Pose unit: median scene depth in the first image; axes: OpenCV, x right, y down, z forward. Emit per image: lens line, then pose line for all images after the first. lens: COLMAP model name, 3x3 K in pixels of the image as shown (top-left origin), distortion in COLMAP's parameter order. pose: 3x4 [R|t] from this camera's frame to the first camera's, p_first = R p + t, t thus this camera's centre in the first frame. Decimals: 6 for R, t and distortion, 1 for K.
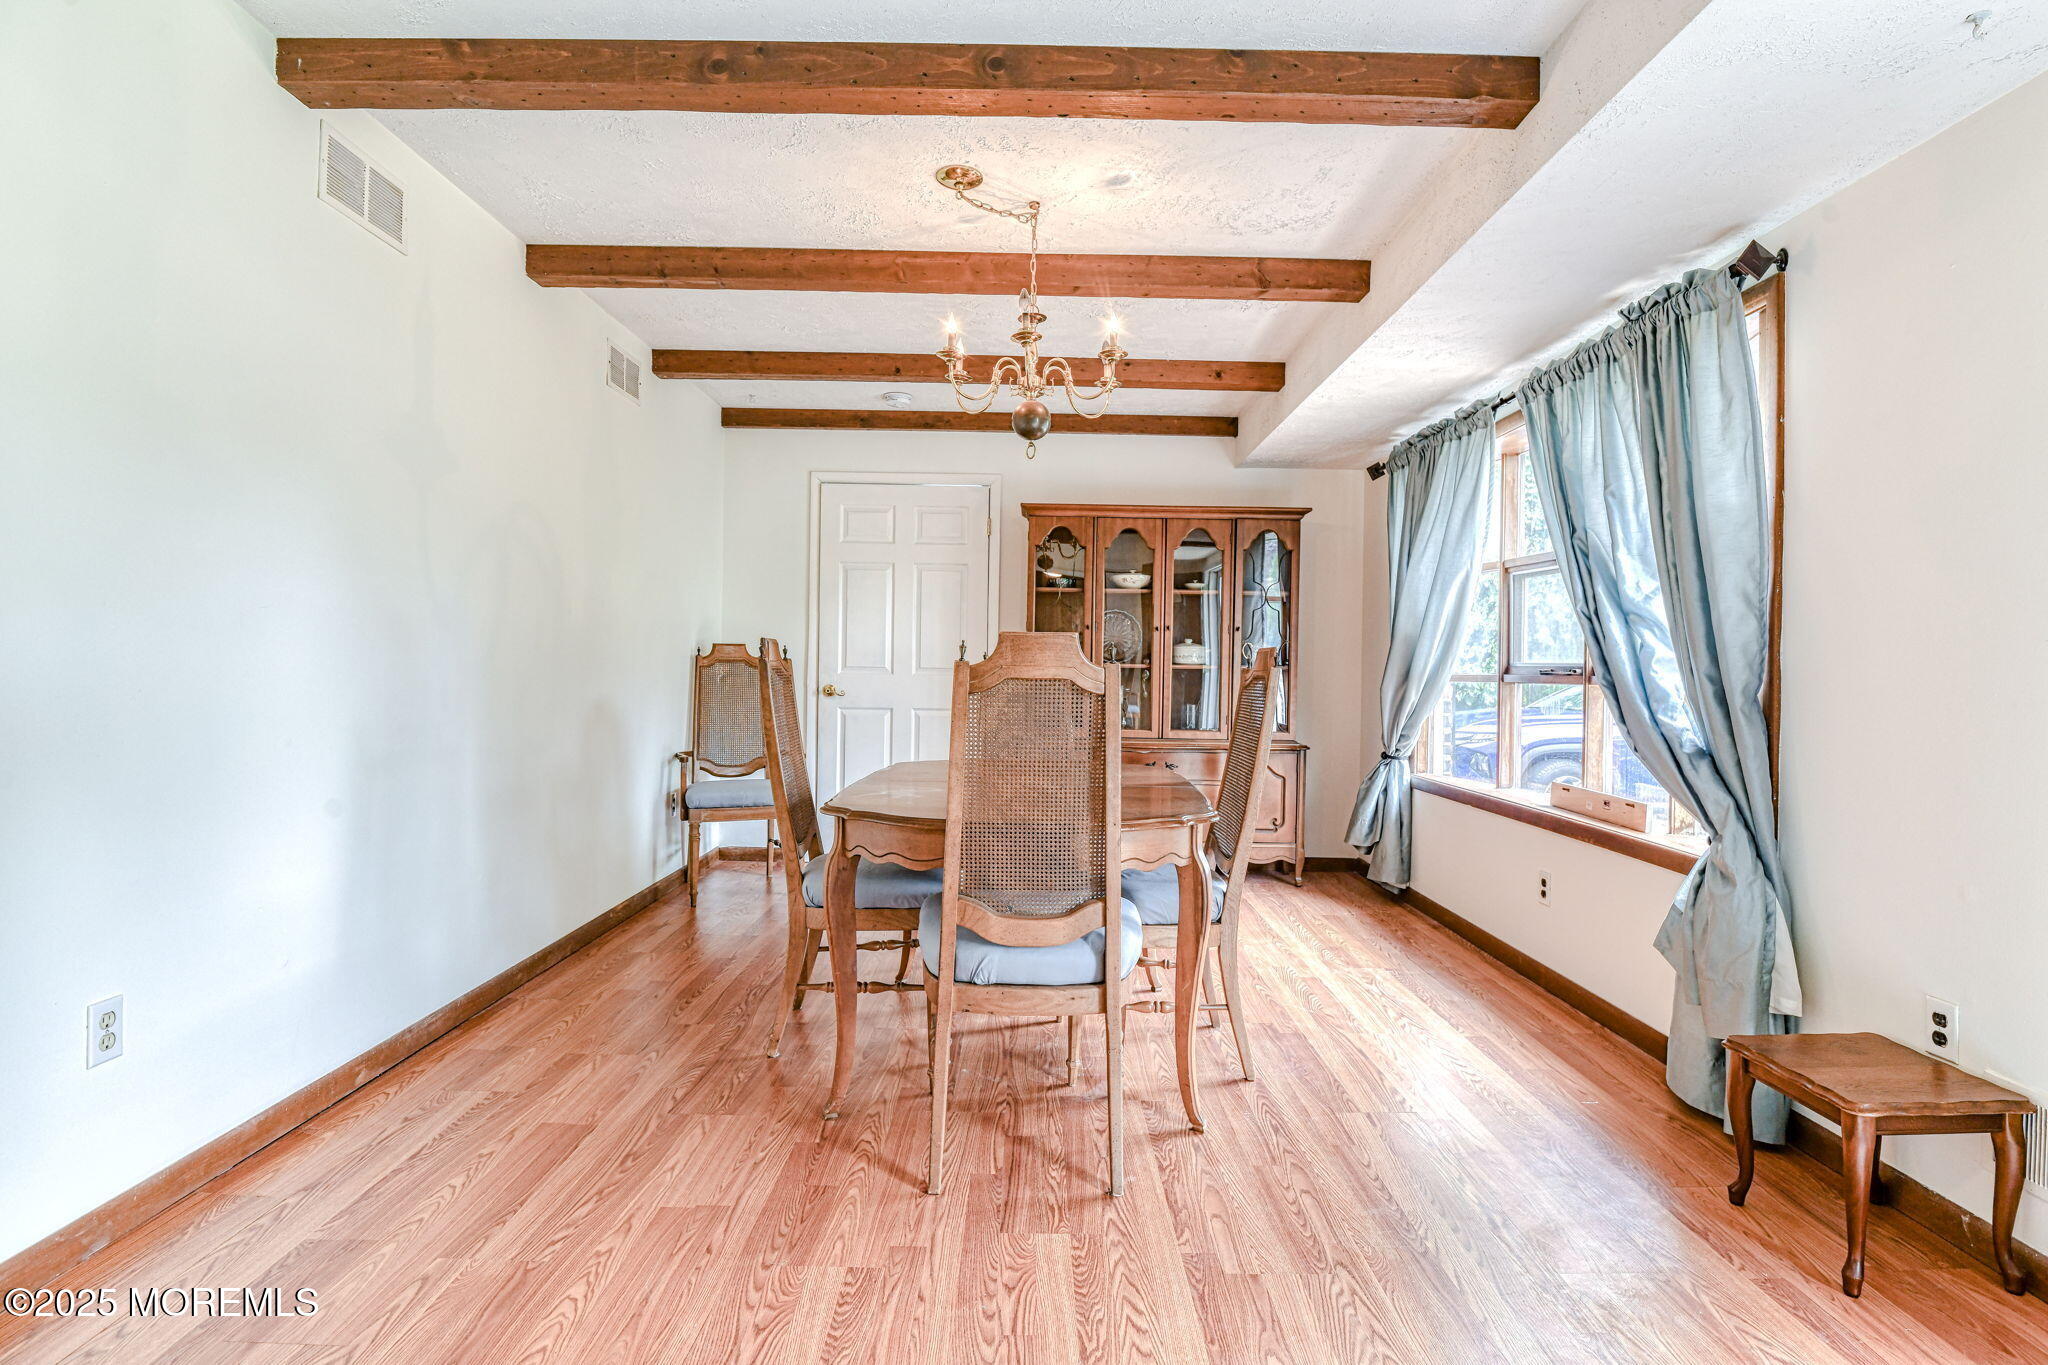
lens RADIAL K [[1004.2, 0, 1039.5], [0, 1004.2, 671.8], [0, 0, 1]] dist [-0.003995, -0.005893]
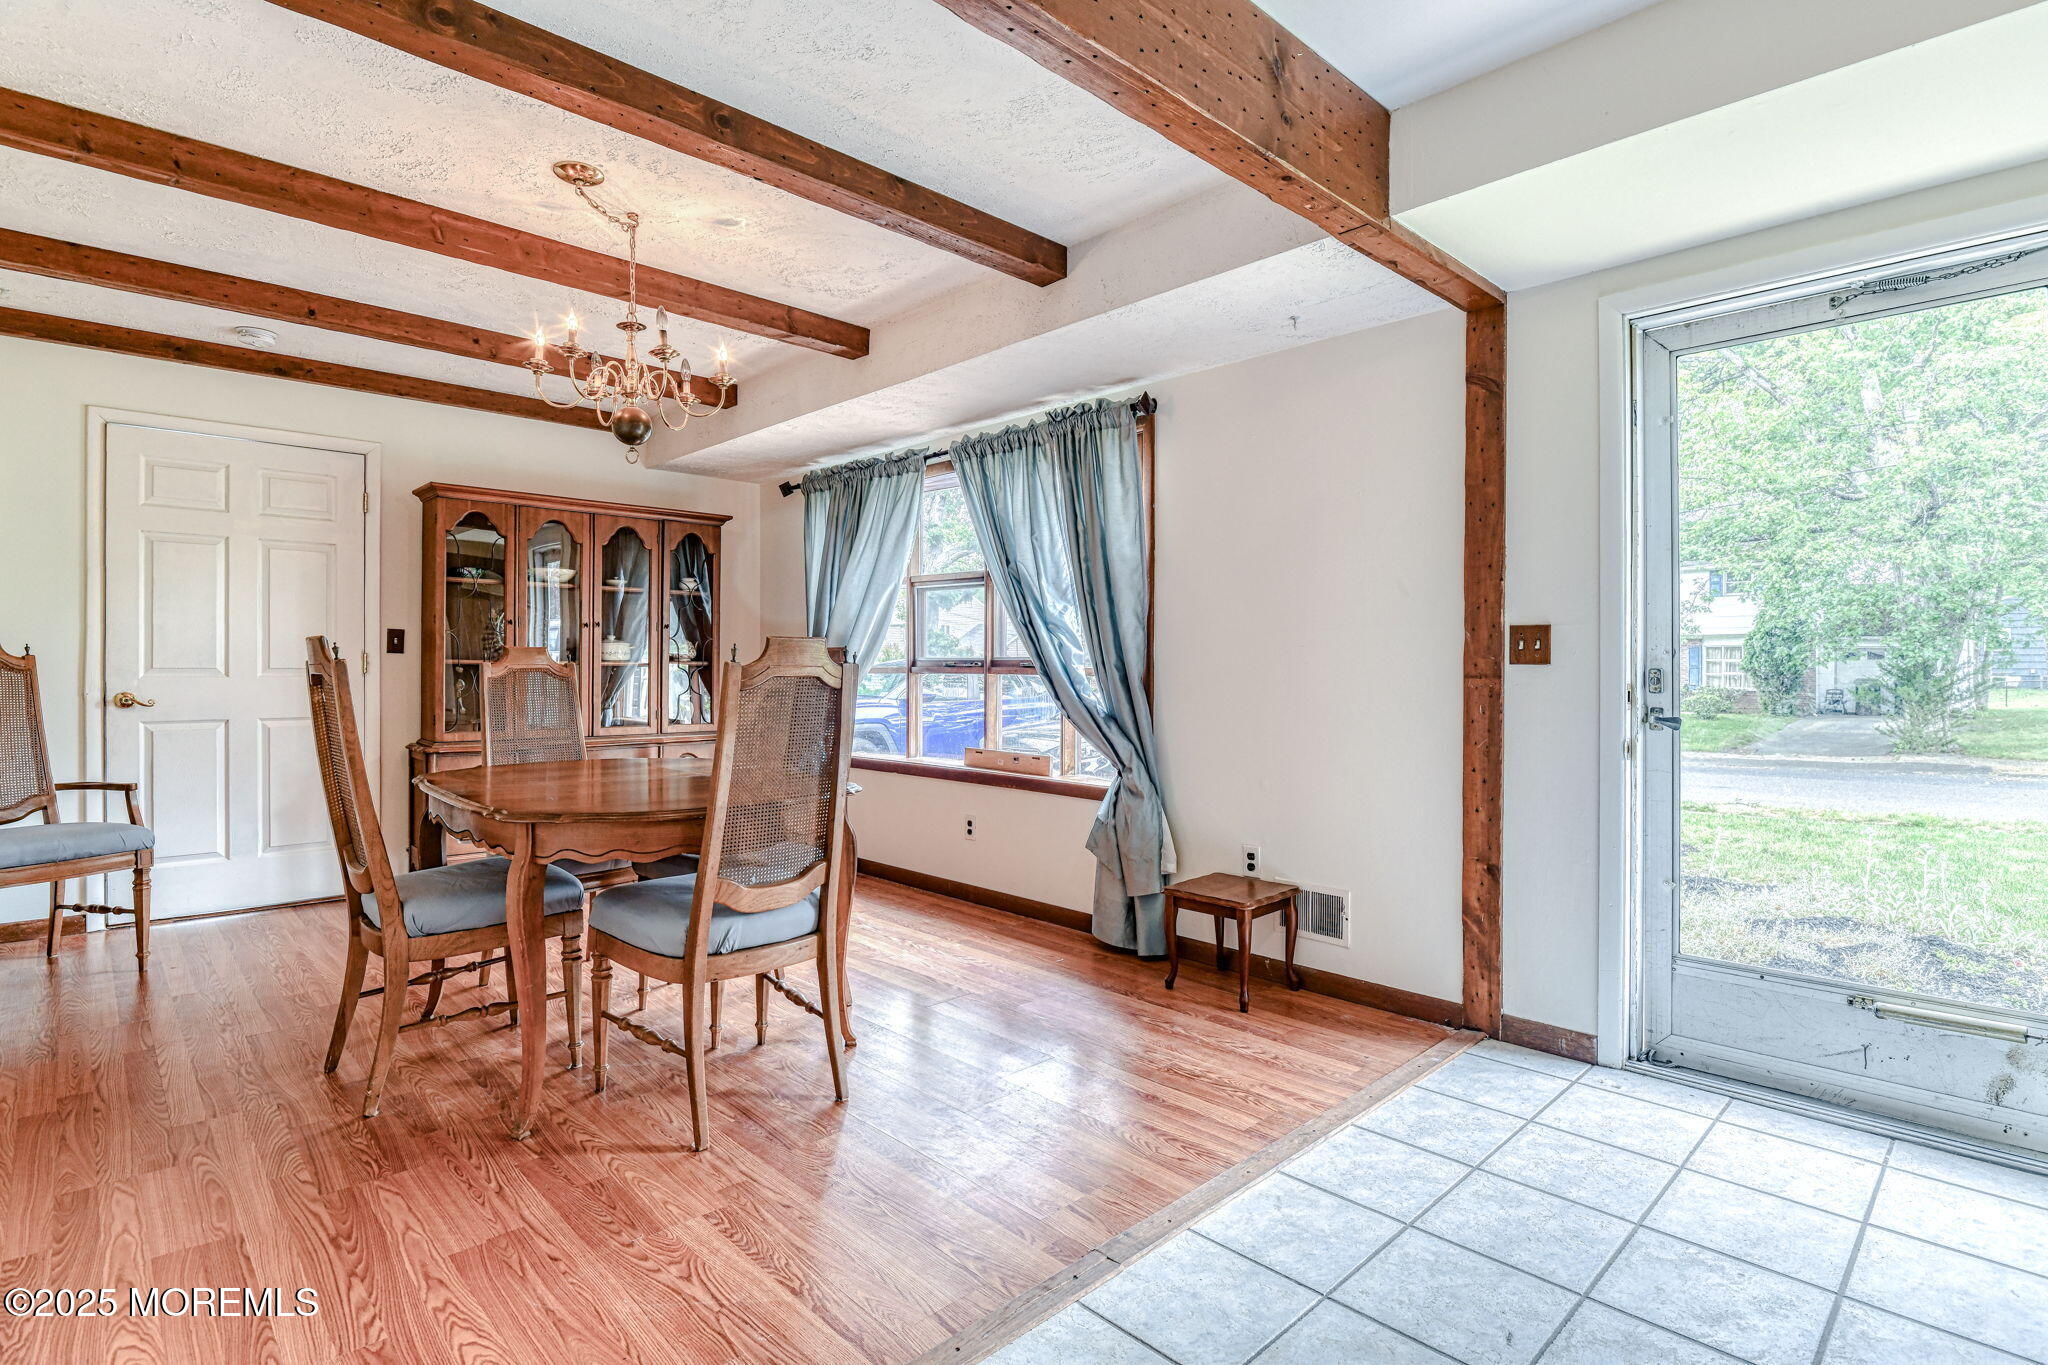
lens RADIAL K [[1004.2, 0, 1039.5], [0, 1004.2, 671.8], [0, 0, 1]] dist [-0.003995, -0.005893]
pose [[0.722029, -0.016763, 0.691660, -0.412931], [0.011815, 0.999859, 0.011900, -0.006003], [-0.691762, -0.000420, 0.722125, -0.028912]]
